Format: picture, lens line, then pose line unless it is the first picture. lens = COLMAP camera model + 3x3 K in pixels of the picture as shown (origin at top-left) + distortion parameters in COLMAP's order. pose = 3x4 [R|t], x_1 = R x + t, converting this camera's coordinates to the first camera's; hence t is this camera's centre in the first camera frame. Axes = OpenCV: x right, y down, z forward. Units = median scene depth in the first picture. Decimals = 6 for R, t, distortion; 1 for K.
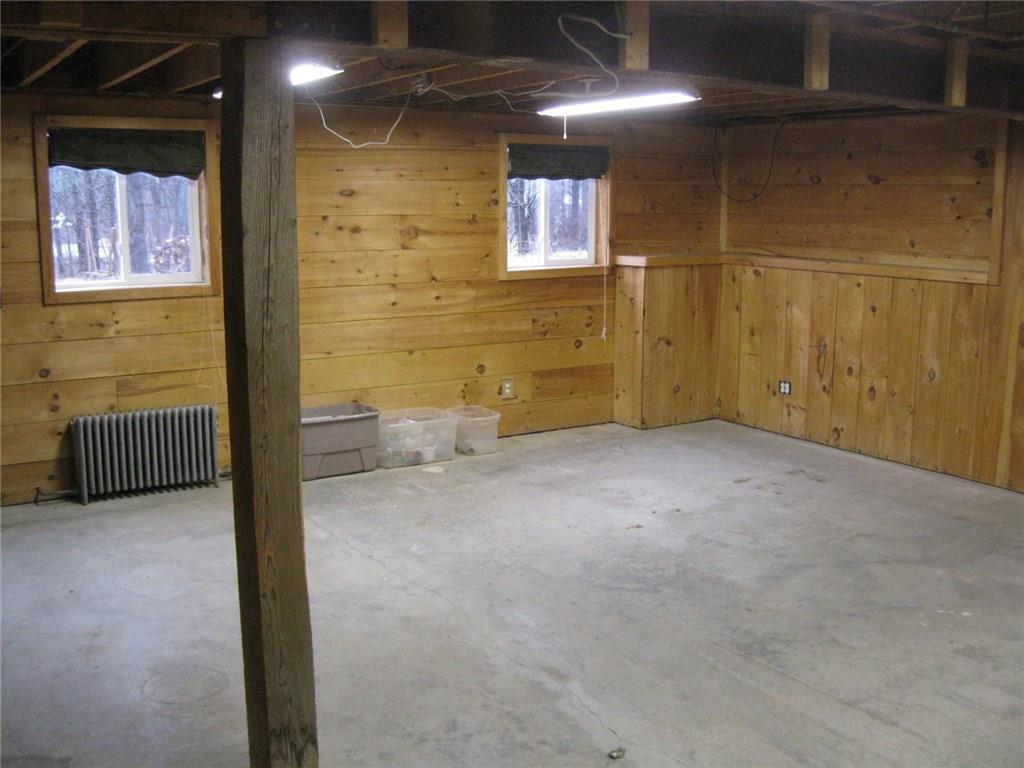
lens RADIAL K [[1048.1, 0, 512.0], [0, 1048.1, 384.0], [0, 0, 1]] dist [-0.075572, 0.018942]
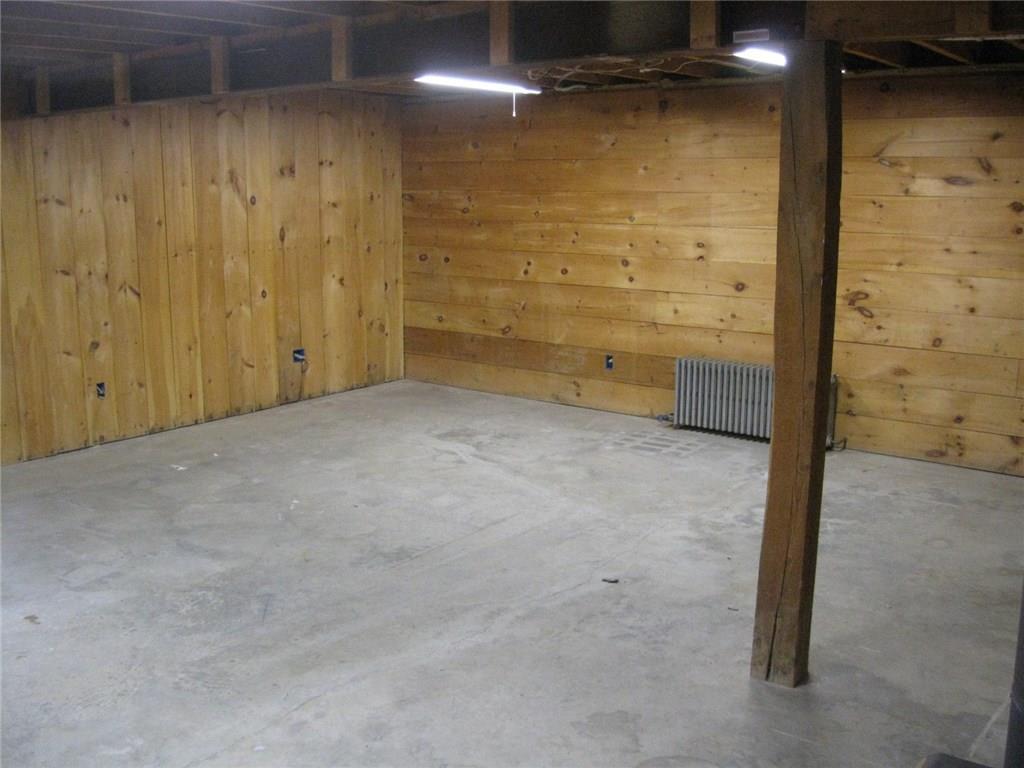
lens RADIAL K [[1048.1, 0, 512.0], [0, 1048.1, 384.0], [0, 0, 1]] dist [-0.075572, 0.018942]
pose [[-0.320933, -0.178910, 0.930050, -0.760344], [0.164711, 0.956488, 0.240833, -0.169069], [-0.932669, 0.230481, -0.277500, 1.009813]]
